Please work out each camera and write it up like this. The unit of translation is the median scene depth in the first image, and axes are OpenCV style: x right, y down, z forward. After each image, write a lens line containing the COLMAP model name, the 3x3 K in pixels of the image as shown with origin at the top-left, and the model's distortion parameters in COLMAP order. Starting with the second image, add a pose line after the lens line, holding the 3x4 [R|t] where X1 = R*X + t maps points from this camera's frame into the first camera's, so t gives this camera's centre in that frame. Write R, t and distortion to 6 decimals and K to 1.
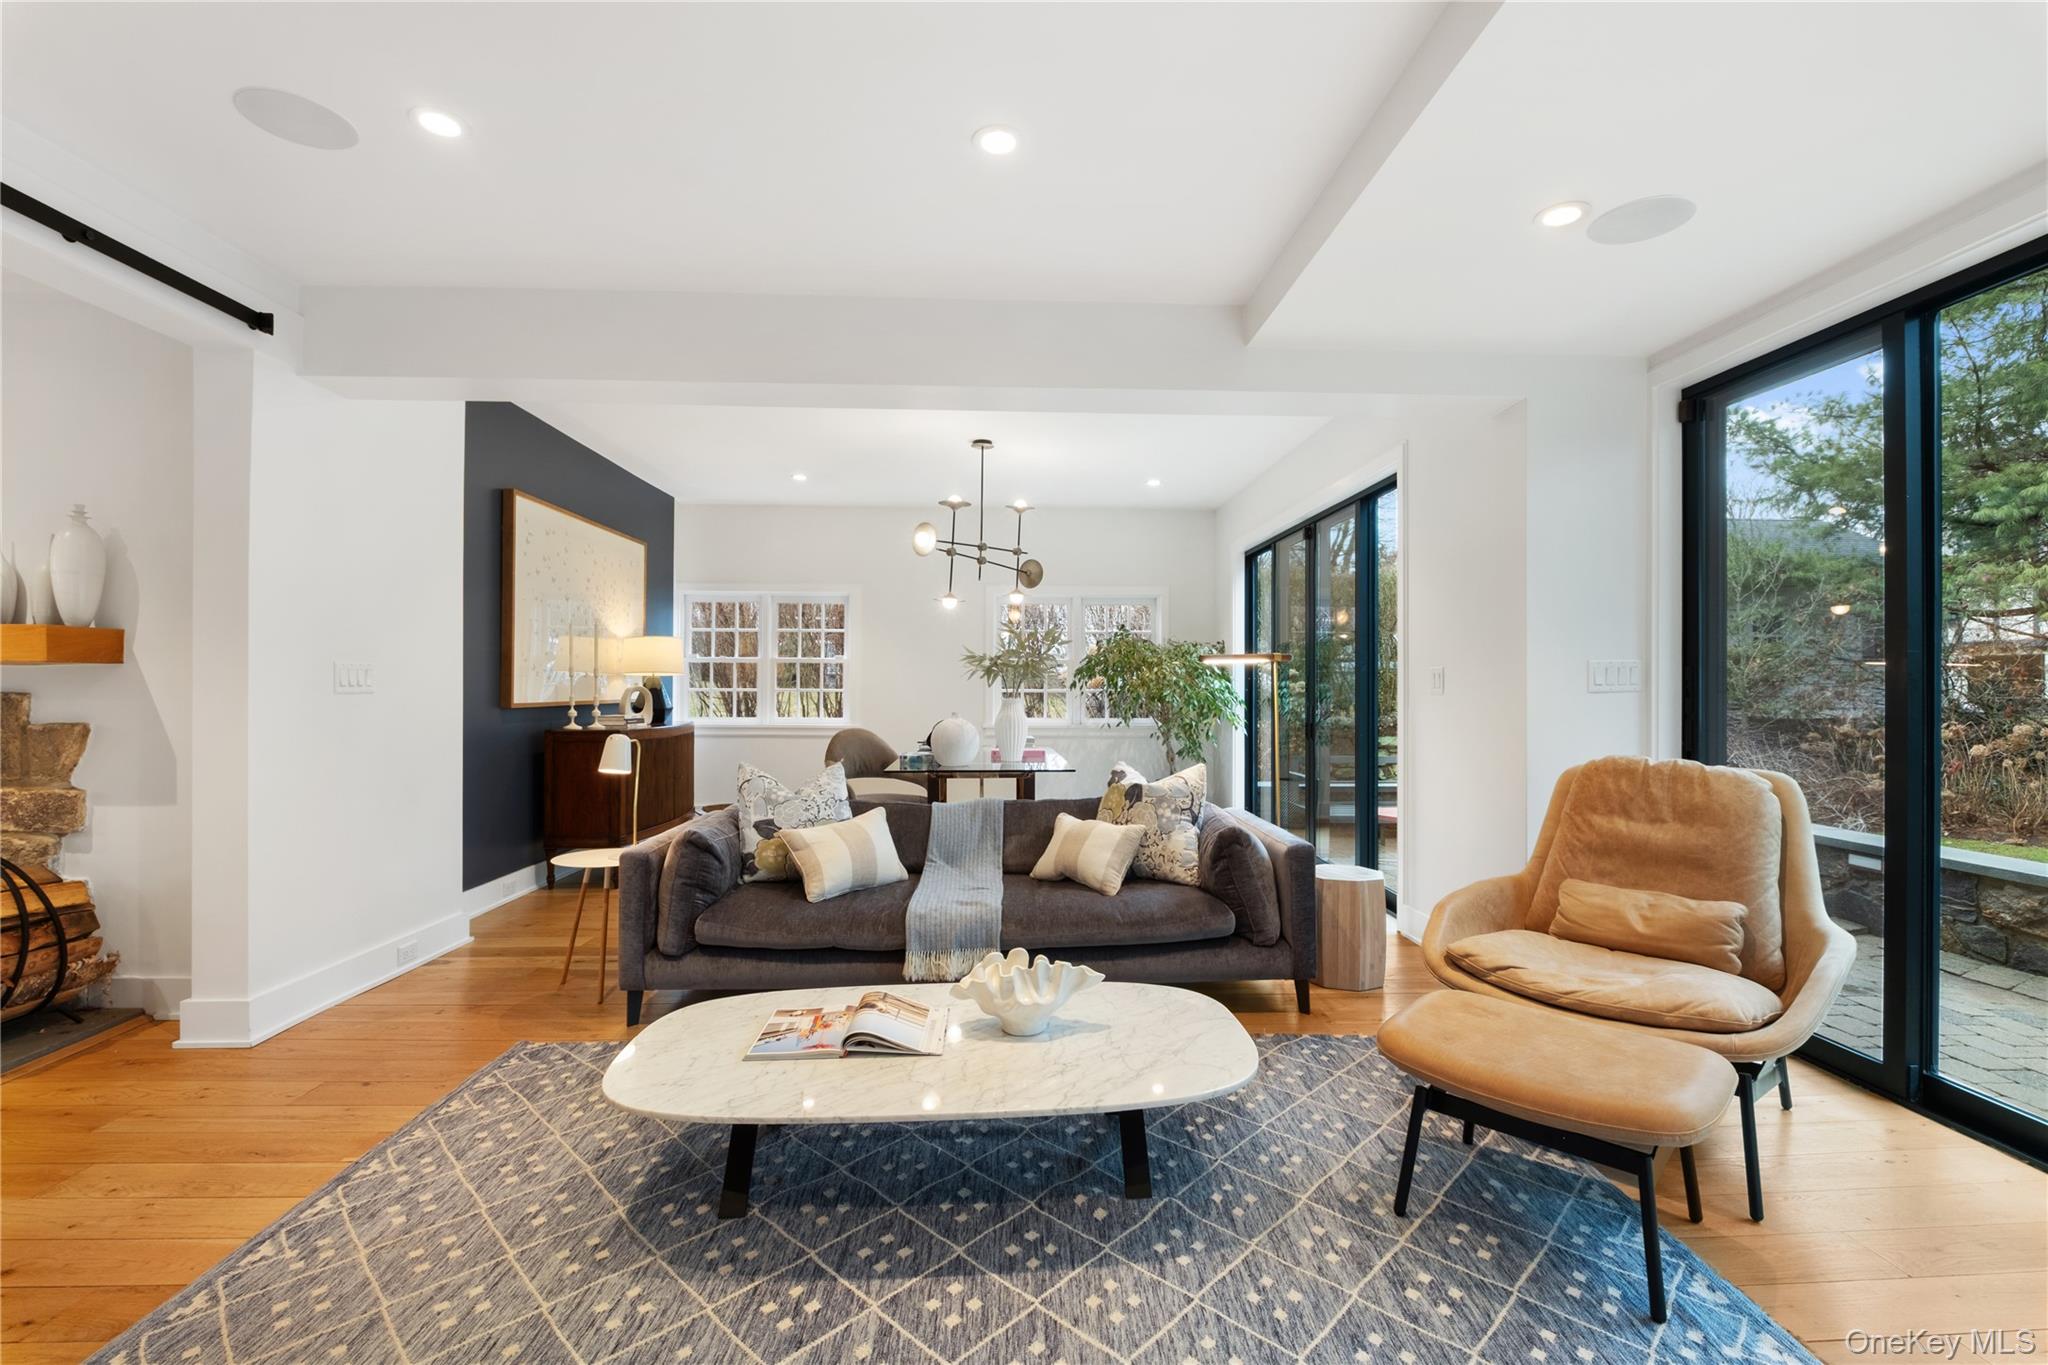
lens RADIAL K [[926.9, 0, 1024.0], [0, 926.9, 682.5], [0, 0, 1]] dist [-0.002398, -0.006613]
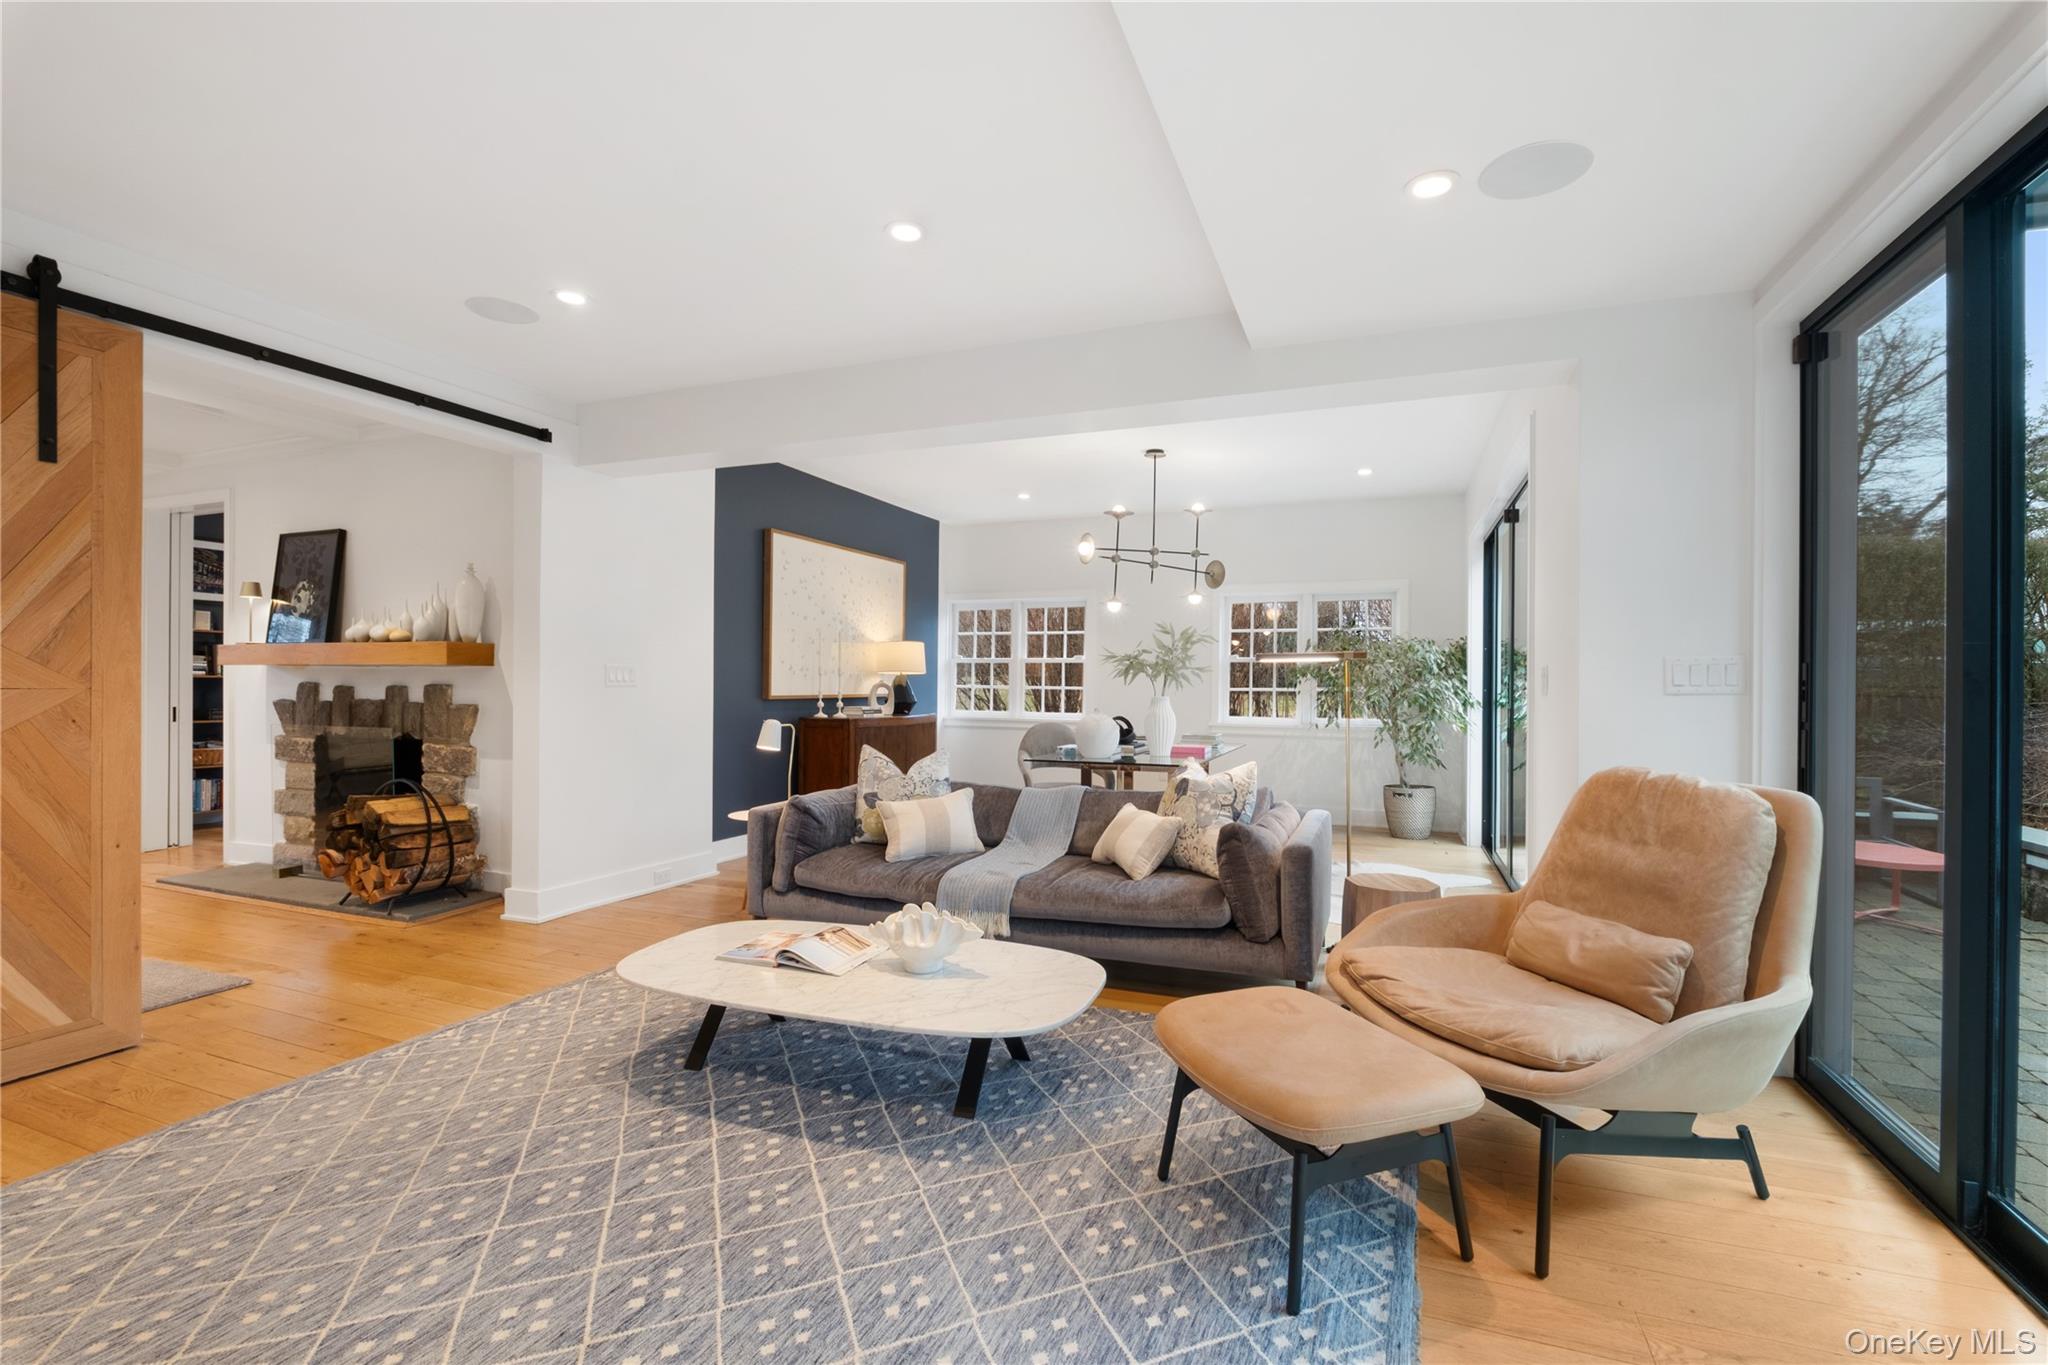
lens RADIAL K [[926.9, 0, 1024.0], [0, 926.9, 682.5], [0, 0, 1]] dist [-0.002398, -0.006613]
pose [[0.907602, 0.004465, -0.419809, 0.464626], [-0.003893, 0.999990, 0.002219, 0.000082], [0.419814, -0.000380, 0.907610, -0.024665]]
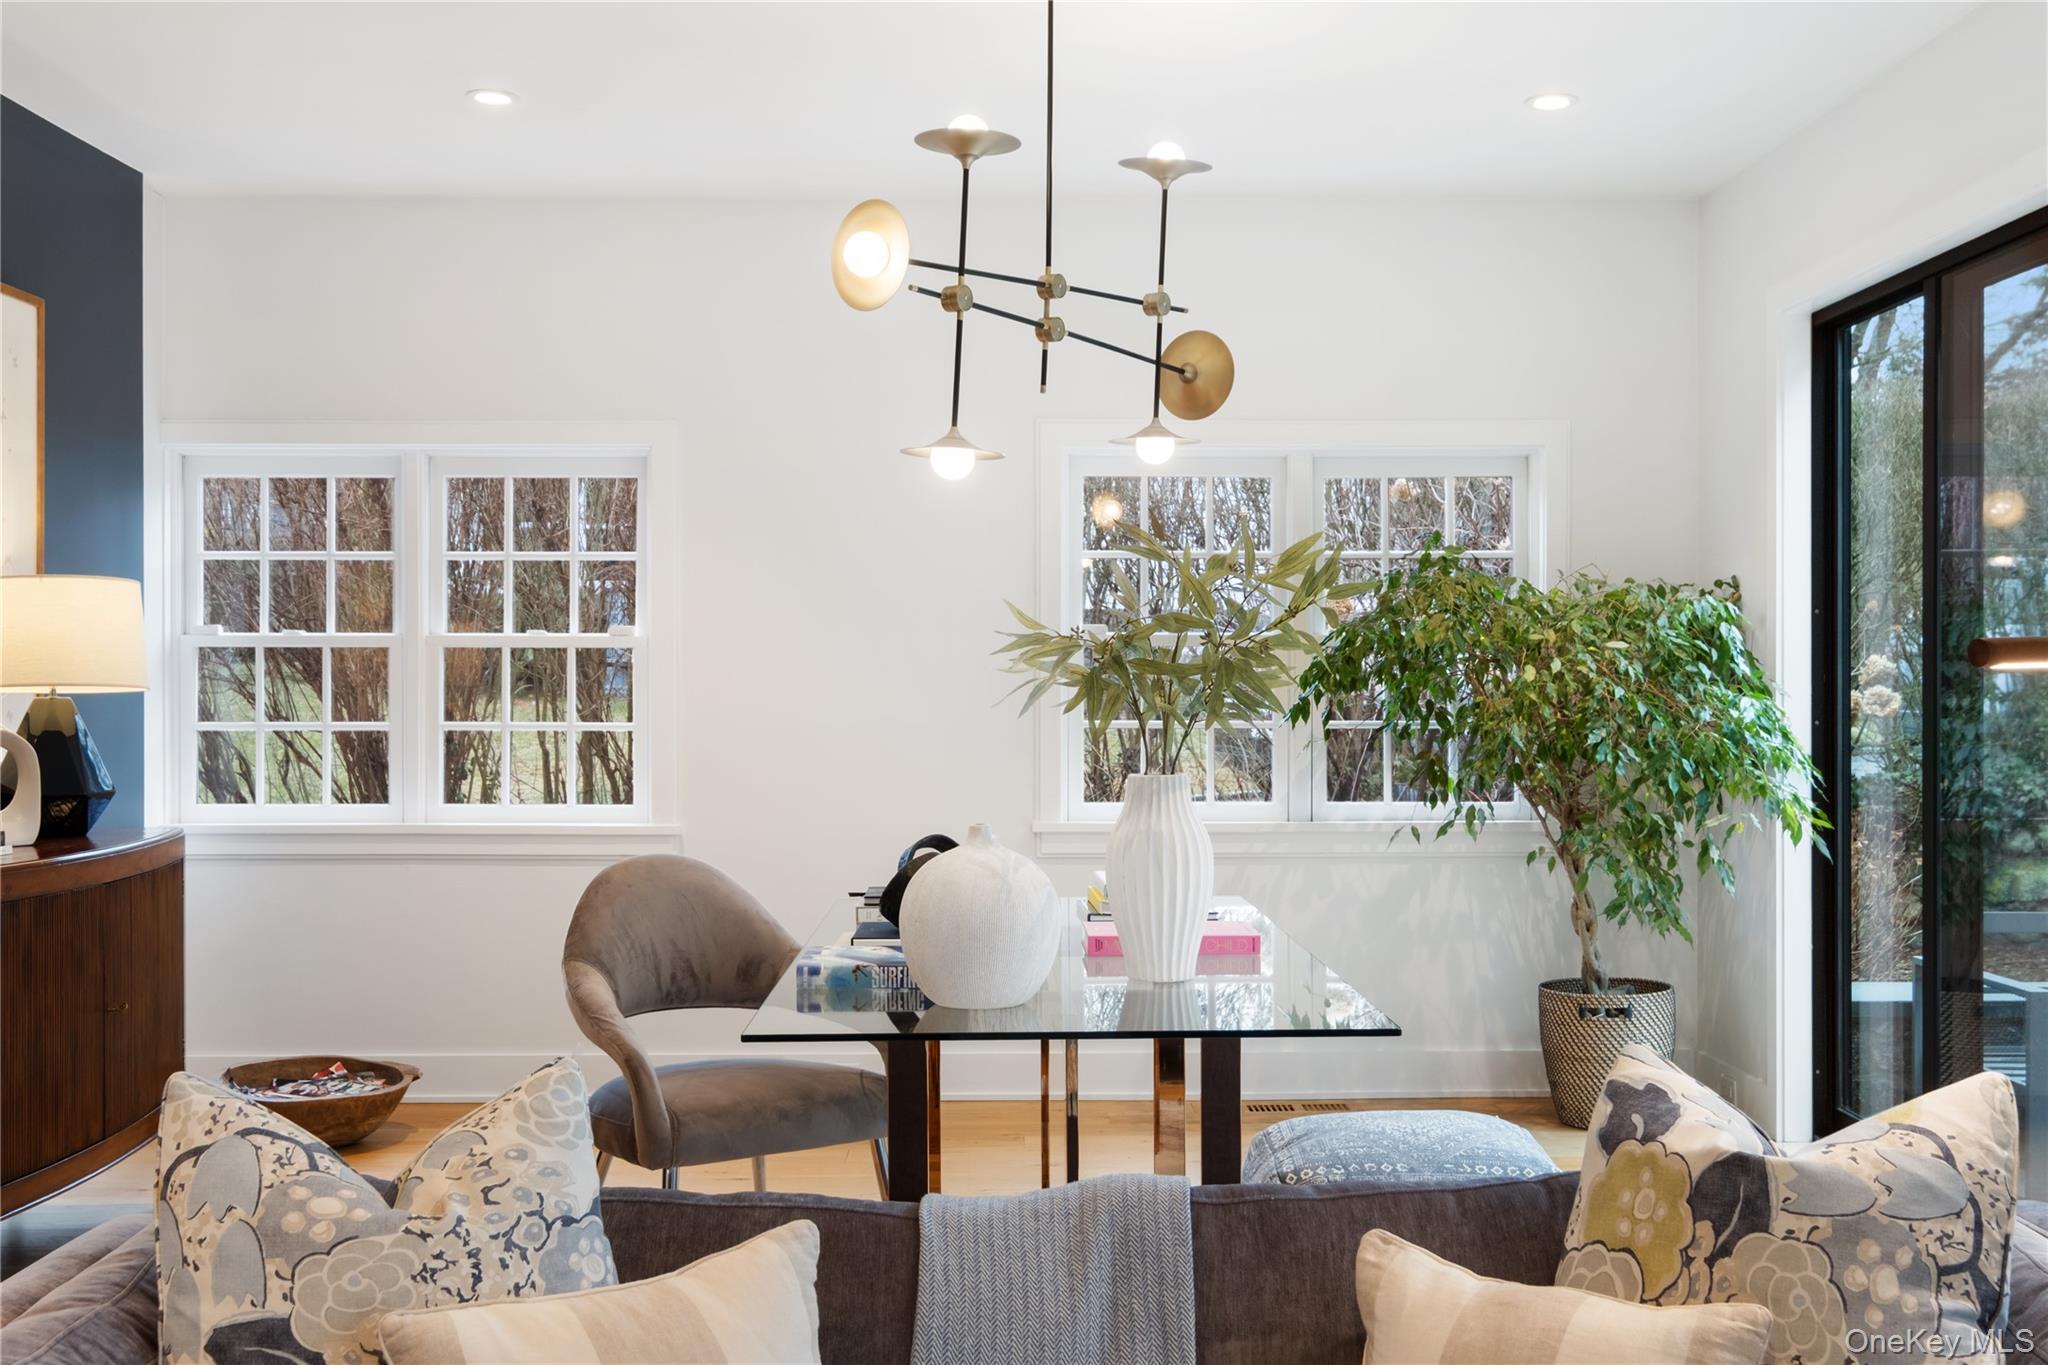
lens RADIAL K [[2083.2, 0, 1000.6], [0, 2083.2, 684.5], [0, 0, 1]] dist [0.001761, 0.004681]
pose [[0.999413, -0.005486, -0.033802, -0.069022], [0.005711, 0.999962, 0.006547, -0.027020], [0.033765, -0.006736, 0.999407, 0.509761]]
